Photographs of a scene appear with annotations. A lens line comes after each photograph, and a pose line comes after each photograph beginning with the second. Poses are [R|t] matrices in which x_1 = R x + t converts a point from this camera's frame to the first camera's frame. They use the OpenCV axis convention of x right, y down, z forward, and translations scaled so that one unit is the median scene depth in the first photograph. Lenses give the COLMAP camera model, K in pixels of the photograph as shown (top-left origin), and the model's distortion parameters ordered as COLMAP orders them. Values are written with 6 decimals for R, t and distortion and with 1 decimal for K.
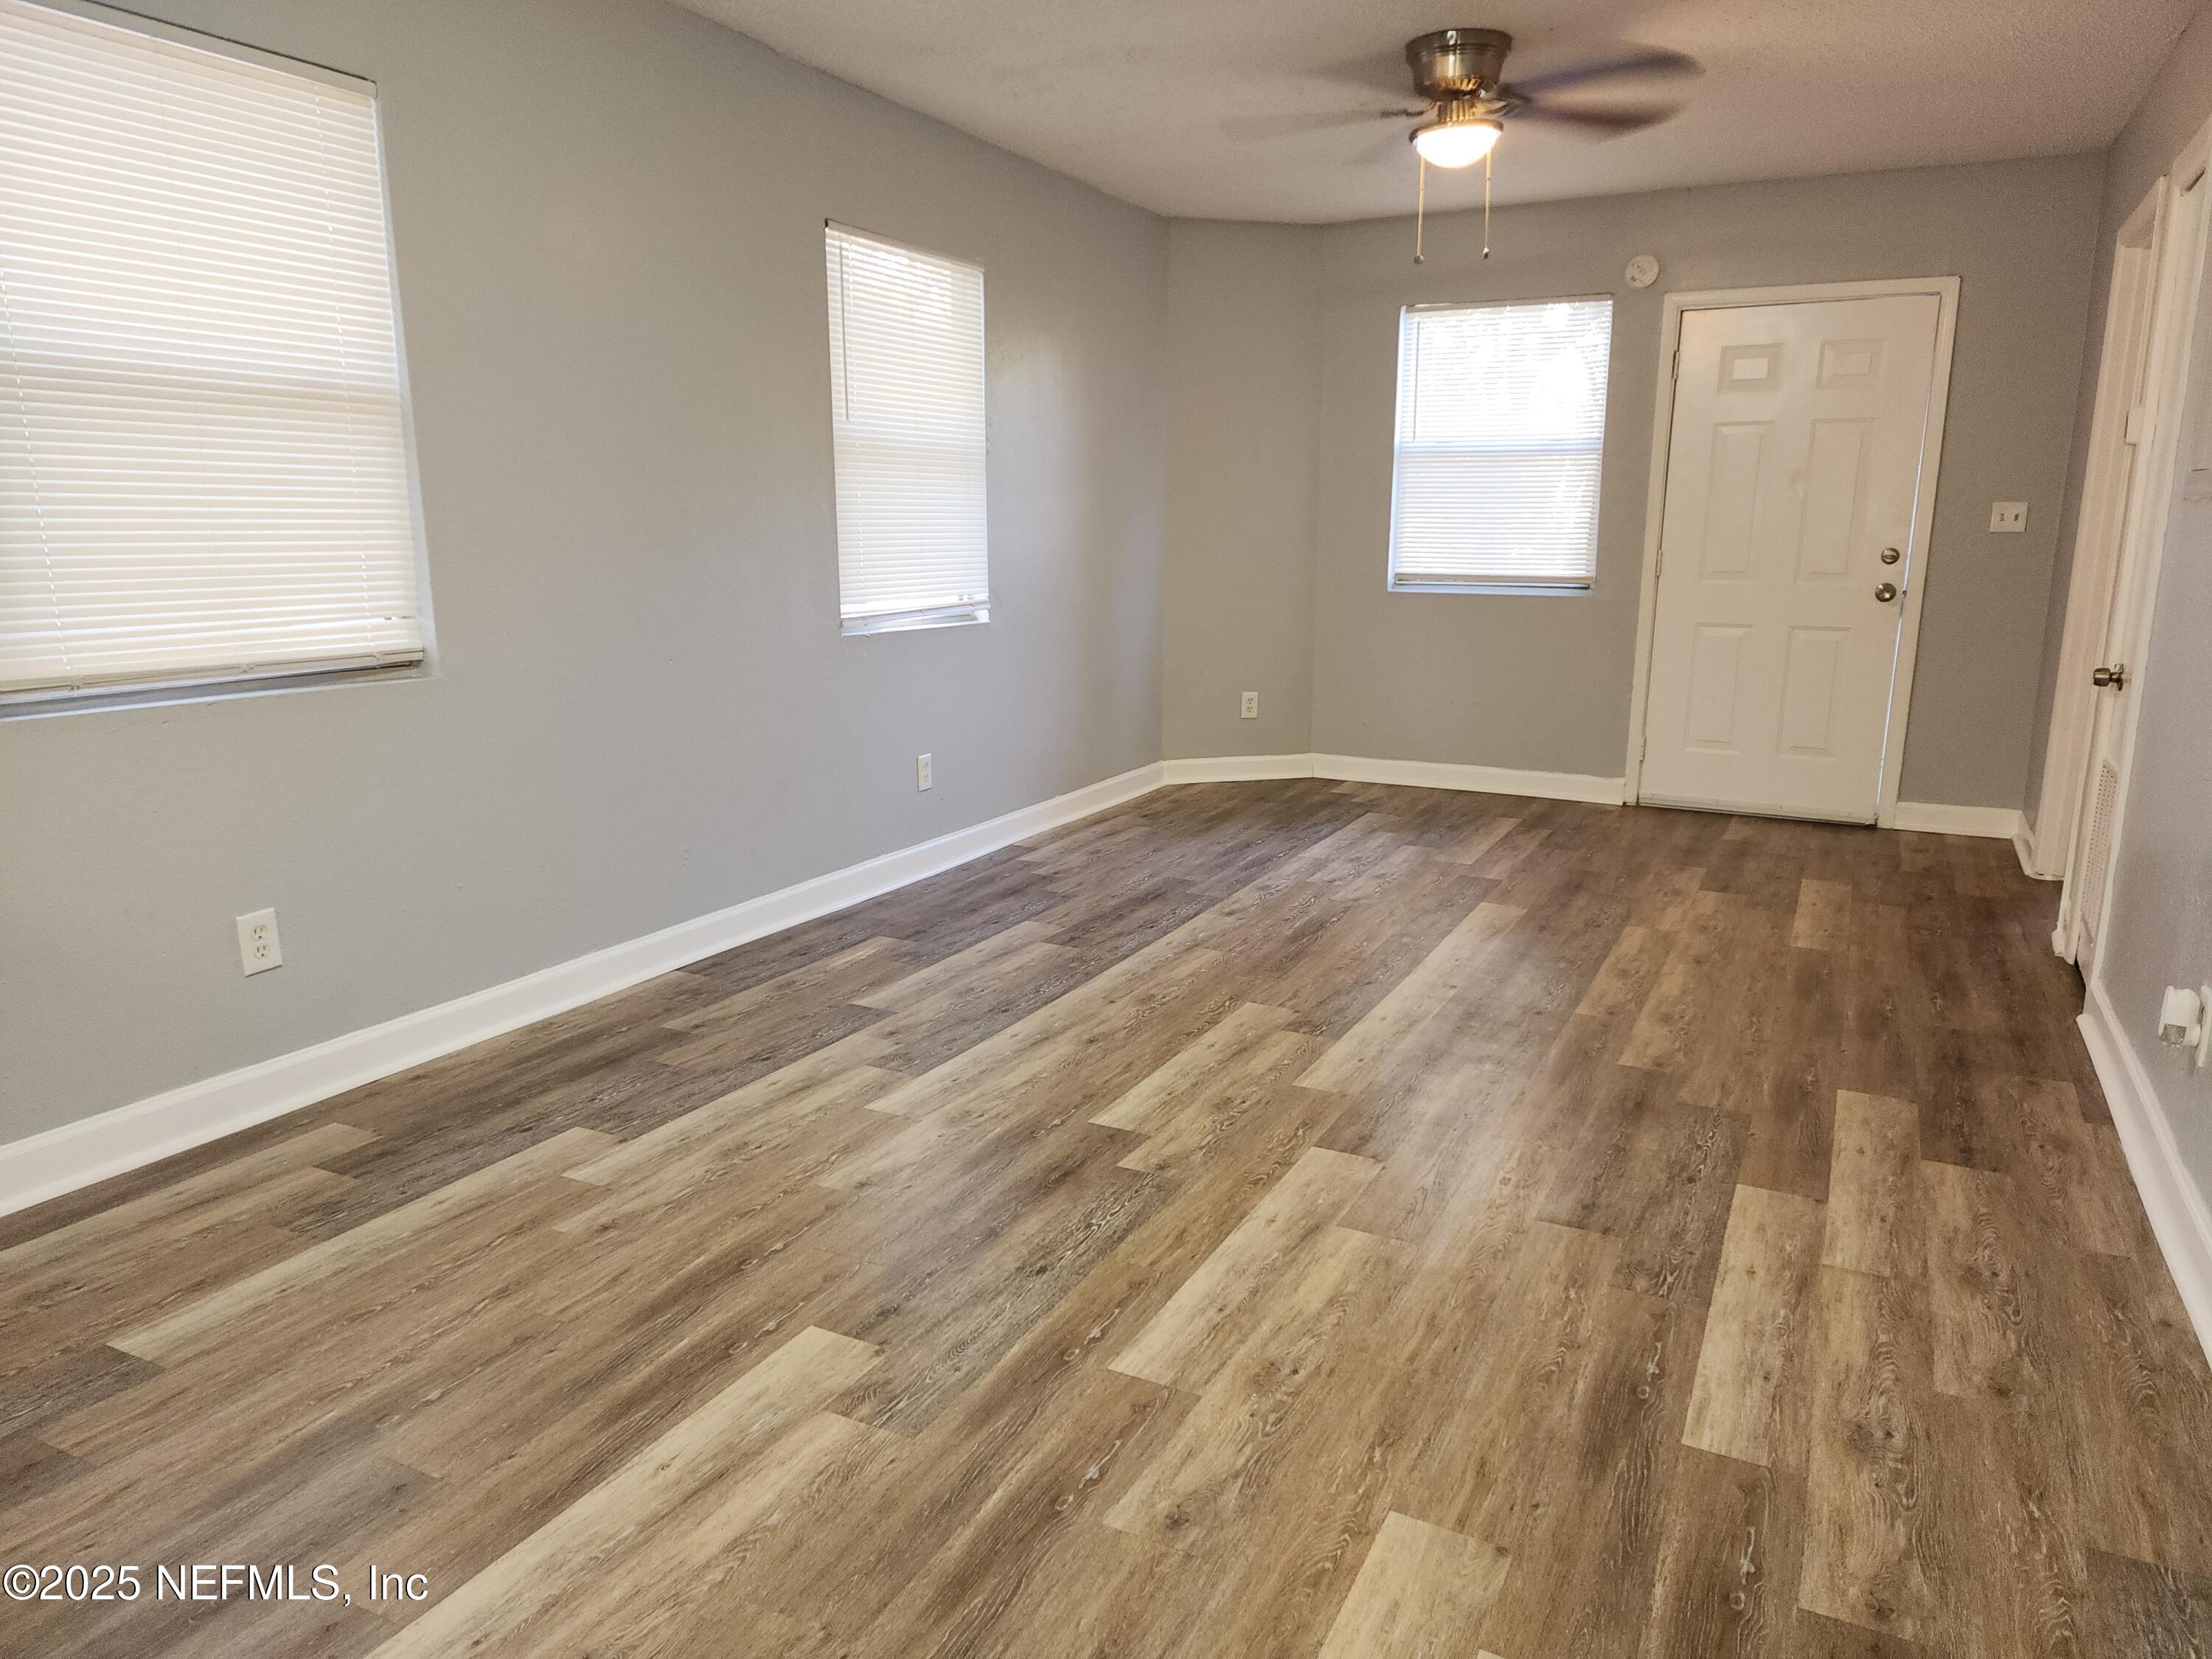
lens RADIAL K [[1469.7, 0, 1106.0], [0, 1469.7, 829.5], [0, 0, 1]] dist [0.069132, -0.059119]
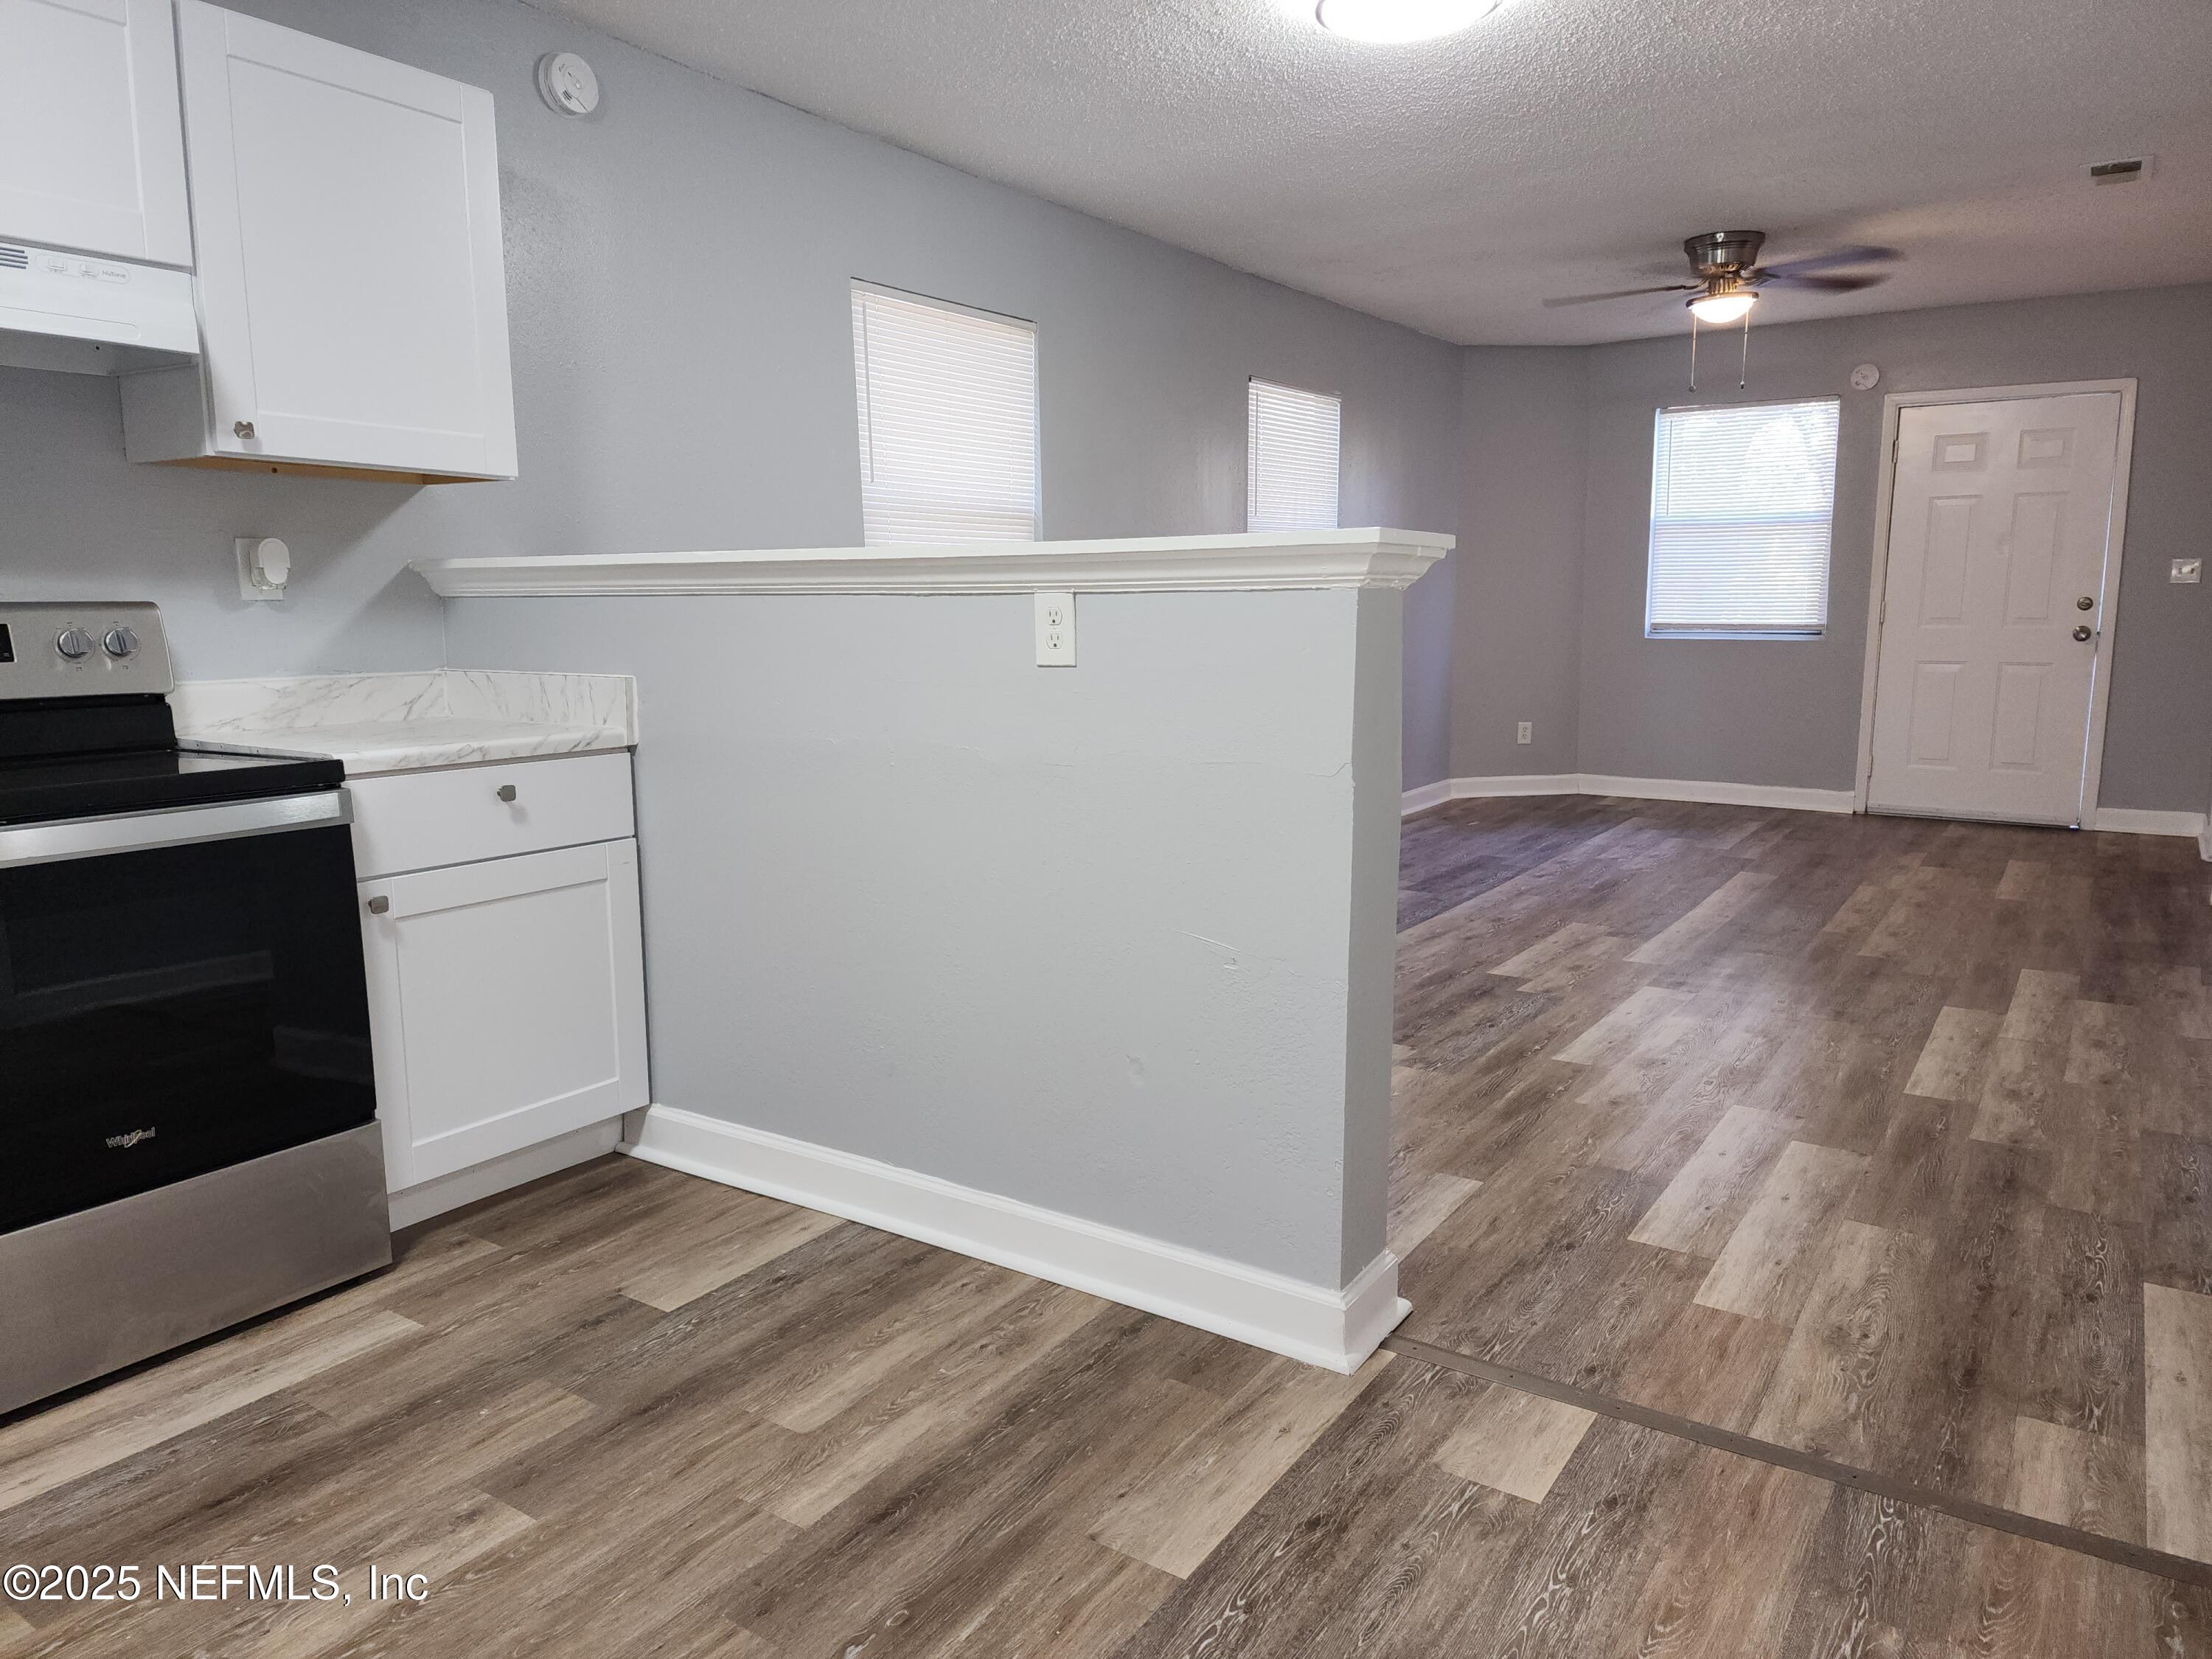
lens RADIAL K [[1489.6, 0, 1101.6], [0, 1489.6, 828.6], [0, 0, 1]] dist [0.059369, -0.048229]
pose [[0.992530, 0.006380, -0.121832, -0.158392], [-0.012452, 0.998714, -0.049147, 0.095211], [0.121362, 0.050297, 0.991333, -0.419897]]
